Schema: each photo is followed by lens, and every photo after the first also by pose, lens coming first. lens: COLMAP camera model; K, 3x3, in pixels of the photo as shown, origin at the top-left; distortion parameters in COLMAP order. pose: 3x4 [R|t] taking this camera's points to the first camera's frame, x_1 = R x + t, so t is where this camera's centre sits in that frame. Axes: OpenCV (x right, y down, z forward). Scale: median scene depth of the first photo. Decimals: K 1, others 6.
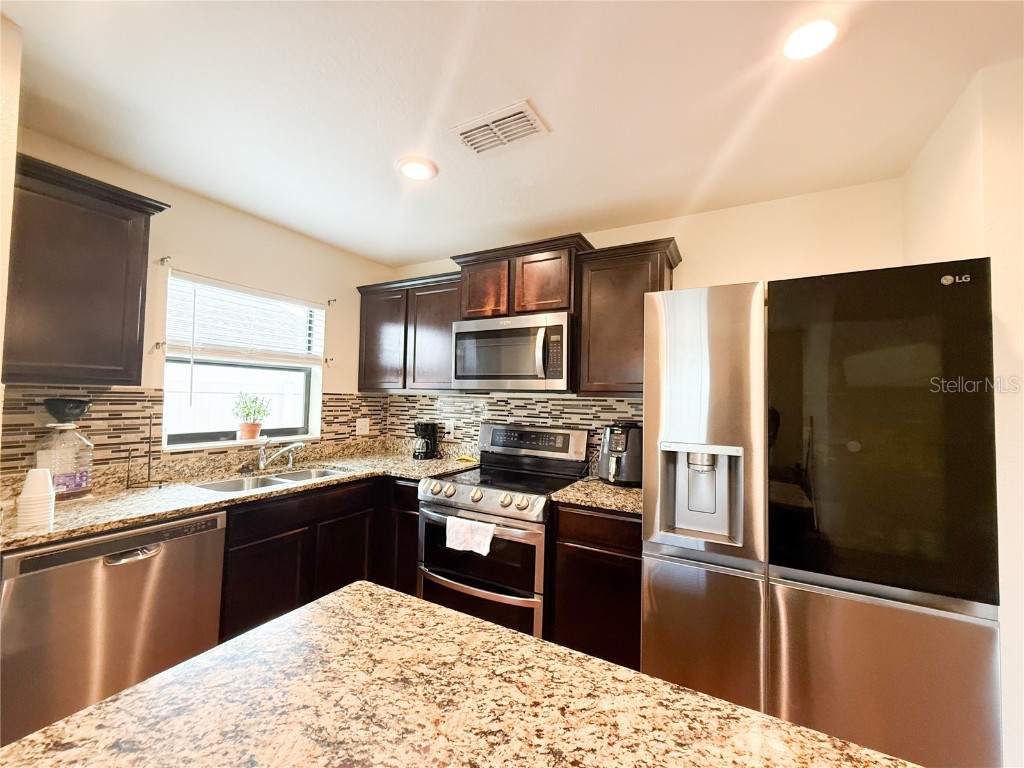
lens RADIAL K [[407.6, 0, 513.5], [0, 407.6, 386.4], [0, 0, 1]] dist [-0.000656, -0.000225]
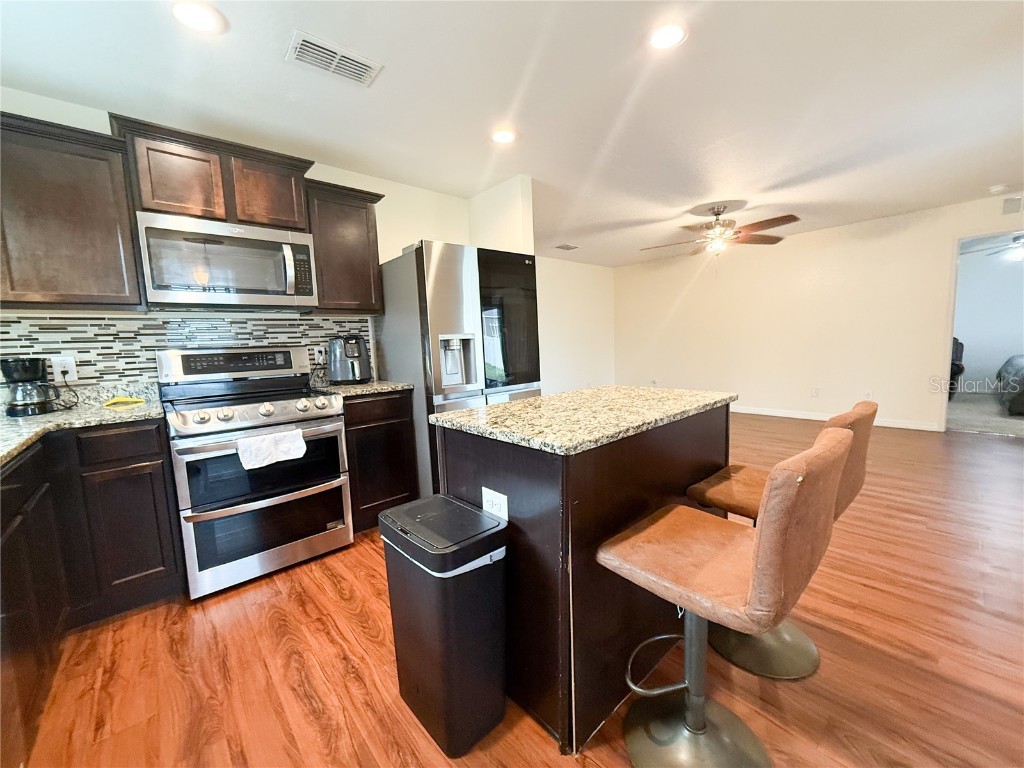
lens RADIAL K [[407.6, 0, 516.4], [0, 407.6, 385.8], [0, 0, 1]] dist [-0.000656, -0.000225]
pose [[0.328141, -0.138181, 0.934467, -0.672064], [0.020044, 0.990039, 0.139360, 0.070241], [-0.944416, -0.026999, 0.327642, 0.090671]]
